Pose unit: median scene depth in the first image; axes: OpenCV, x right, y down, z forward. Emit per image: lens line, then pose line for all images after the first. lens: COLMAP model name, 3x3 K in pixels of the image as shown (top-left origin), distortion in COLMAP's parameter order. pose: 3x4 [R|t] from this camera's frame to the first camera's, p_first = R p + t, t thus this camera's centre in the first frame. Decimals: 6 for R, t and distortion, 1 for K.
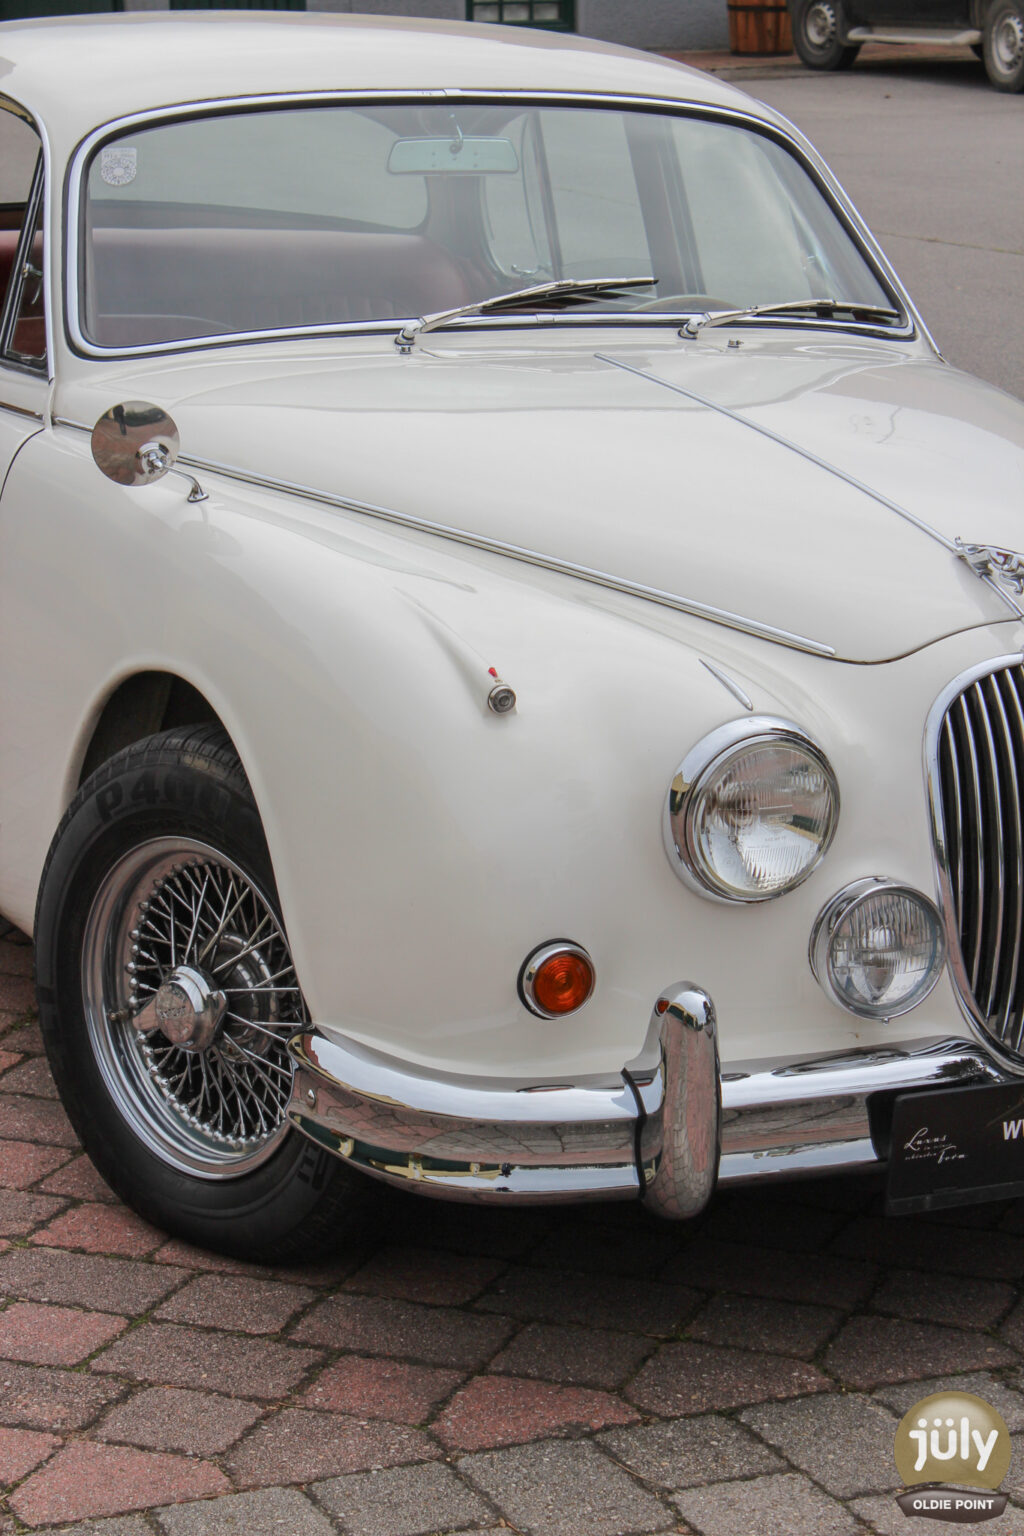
lens RADIAL K [[3658.9, 0, 488.1], [0, 3658.9, 759.9], [0, 0, 1]] dist [0.093217, 0.000000]
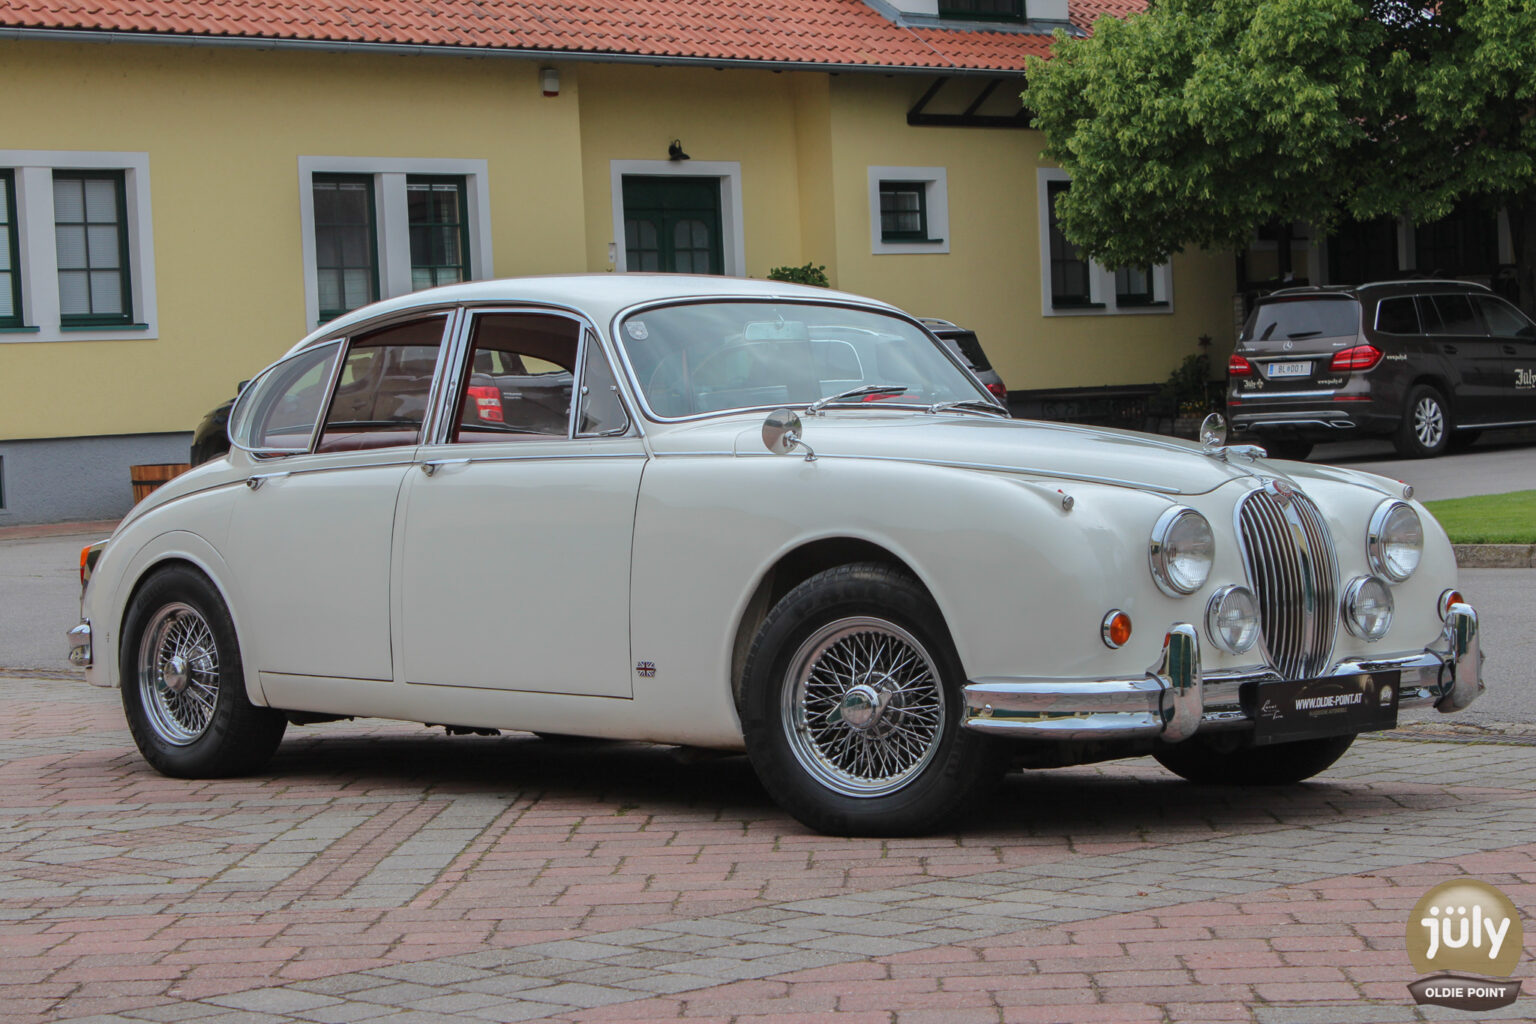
lens RADIAL K [[3426.6, 0, 772.9], [0, 3426.6, 513.9], [0, 0, 1]] dist [0.061772, 0.000000]
pose [[0.945005, -0.042356, 0.324303, -0.711016], [0.110160, 0.974861, -0.193678, 0.315056], [-0.307947, 0.218751, 0.925914, -0.682855]]
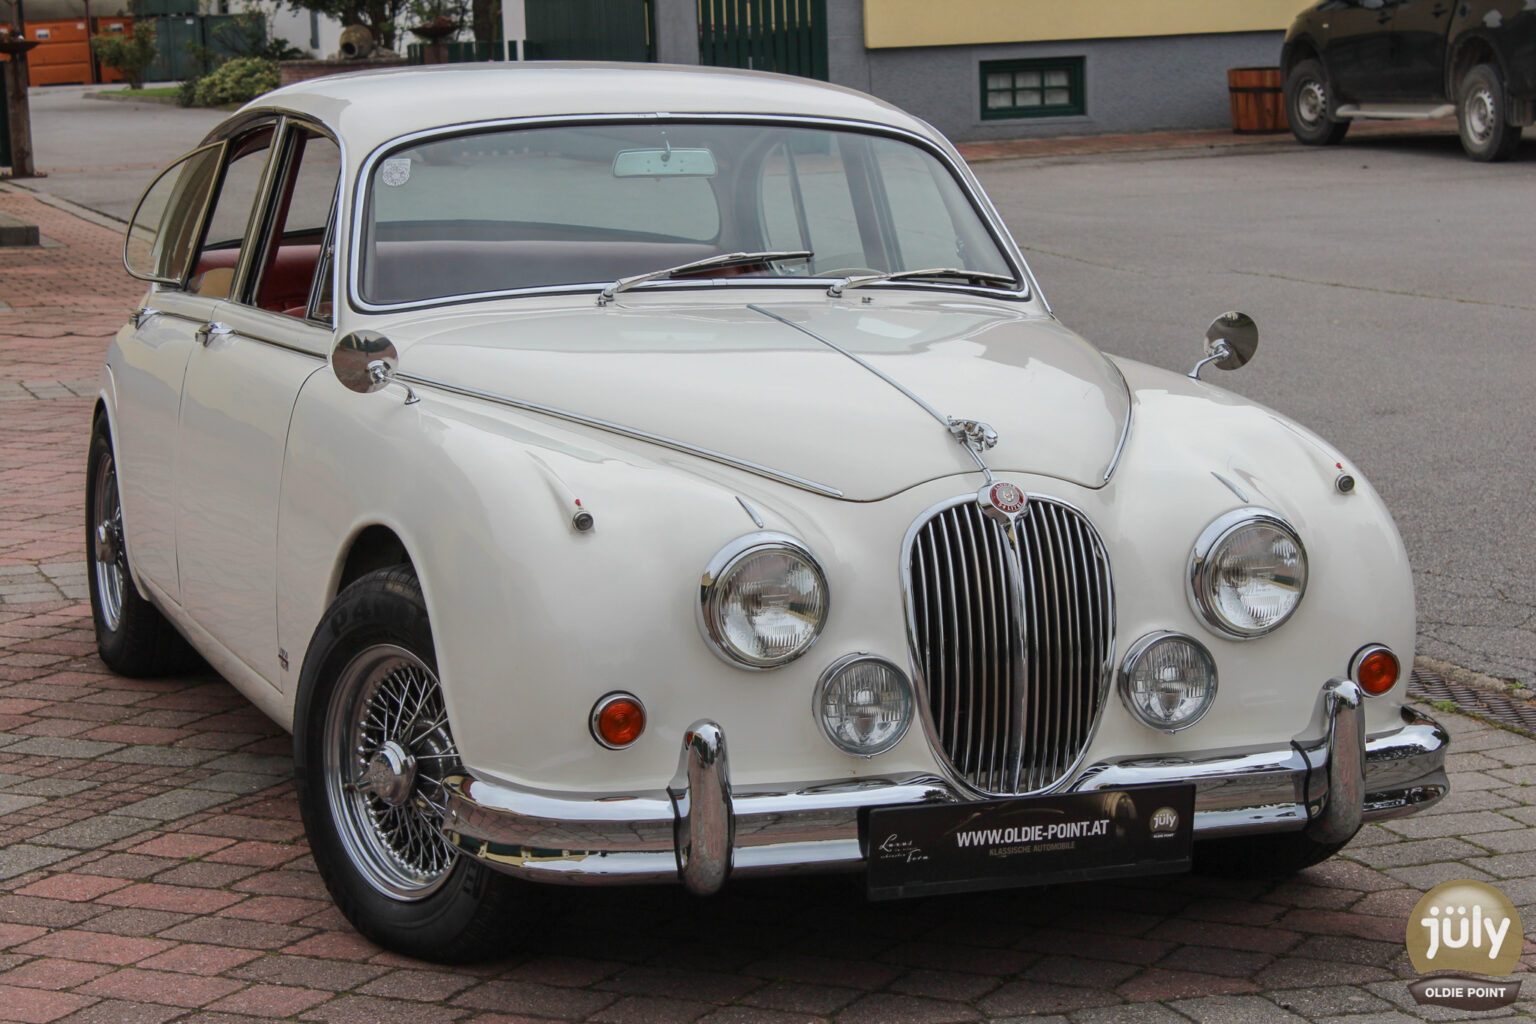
lens RADIAL K [[3658.9, 0, 771.3], [0, 3658.9, 507.4], [0, 0, 1]] dist [0.093217, 0.000000]
pose [[0.996164, -0.008970, -0.087045, 0.176702], [0.000788, 0.995612, -0.093571, 0.097617], [0.087503, 0.093143, 0.991800, -0.337891]]
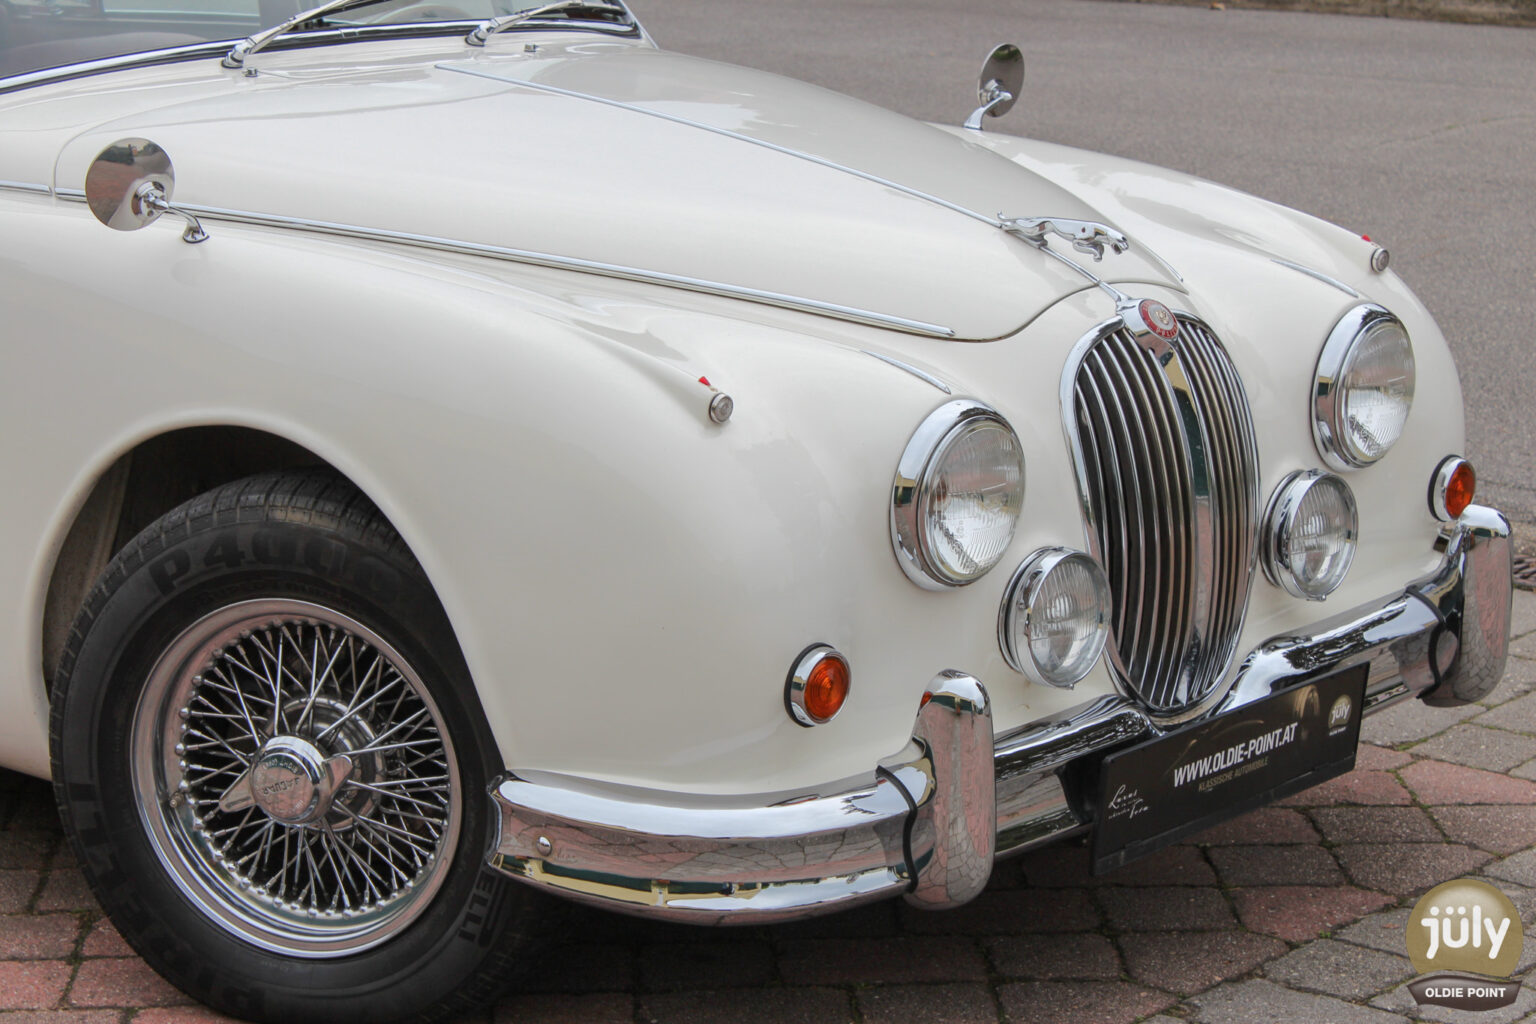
lens RADIAL K [[3658.9, 0, 800.0], [0, 3658.9, 530.8], [0, 0, 1]] dist [0.093217, 0.000000]
pose [[0.910297, -0.112650, 0.398333, -0.331434], [0.107691, 0.993572, 0.034883, -0.014211], [-0.399702, 0.011143, 0.916577, 0.089526]]
